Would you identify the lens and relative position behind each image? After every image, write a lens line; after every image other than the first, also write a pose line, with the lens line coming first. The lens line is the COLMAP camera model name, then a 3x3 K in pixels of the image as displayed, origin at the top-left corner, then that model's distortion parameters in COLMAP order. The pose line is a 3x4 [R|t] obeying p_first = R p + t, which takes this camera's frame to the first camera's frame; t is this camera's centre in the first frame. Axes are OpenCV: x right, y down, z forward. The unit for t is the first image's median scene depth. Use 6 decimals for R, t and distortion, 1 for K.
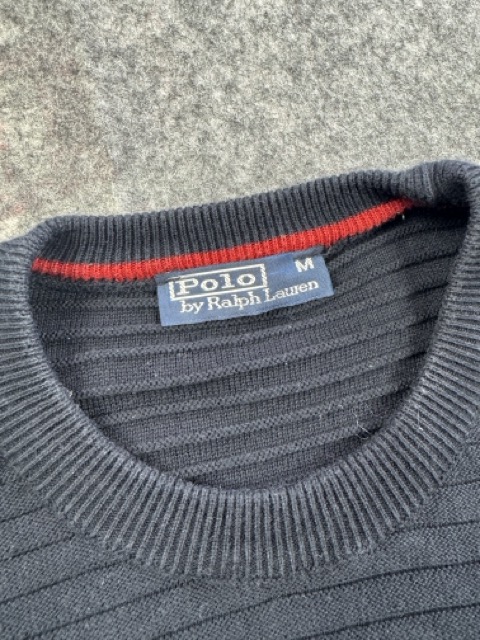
lens RADIAL K [[438.9, 0, 240.7], [0, 438.9, 318.4], [0, 0, 1]] dist [-0.006550, -0.002653]
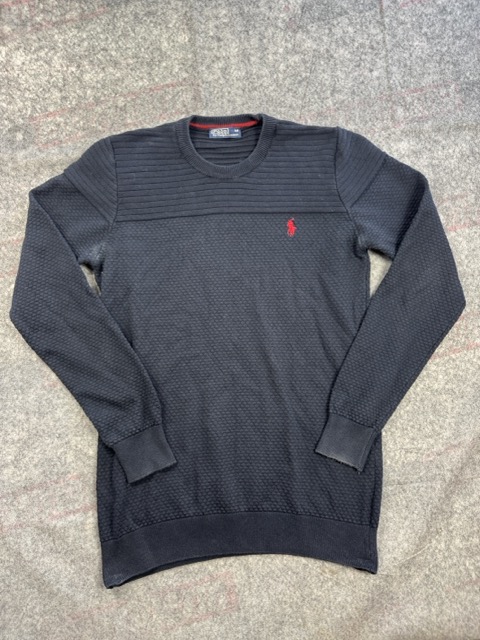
lens RADIAL K [[438.9, 0, 238.9], [0, 438.9, 320.5], [0, 0, 1]] dist [-0.006550, -0.002653]
pose [[0.987841, 0.151182, -0.036245, 0.658657], [-0.145140, 0.980365, 0.133485, 1.321385], [0.055714, -0.126602, 0.990388, -4.242144]]
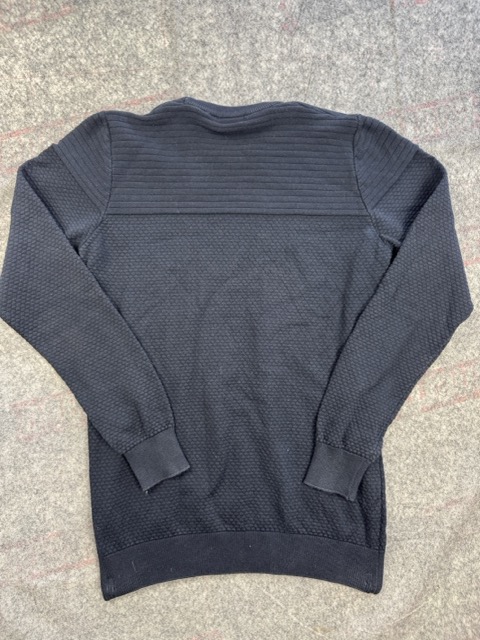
lens RADIAL K [[438.9, 0, 240.1], [0, 438.9, 323.0], [0, 0, 1]] dist [-0.006550, -0.002653]
pose [[0.988076, 0.152547, -0.020856, 0.632509], [-0.144368, 0.965020, 0.218847, 0.543047], [0.053510, -0.213227, 0.975536, -3.701933]]
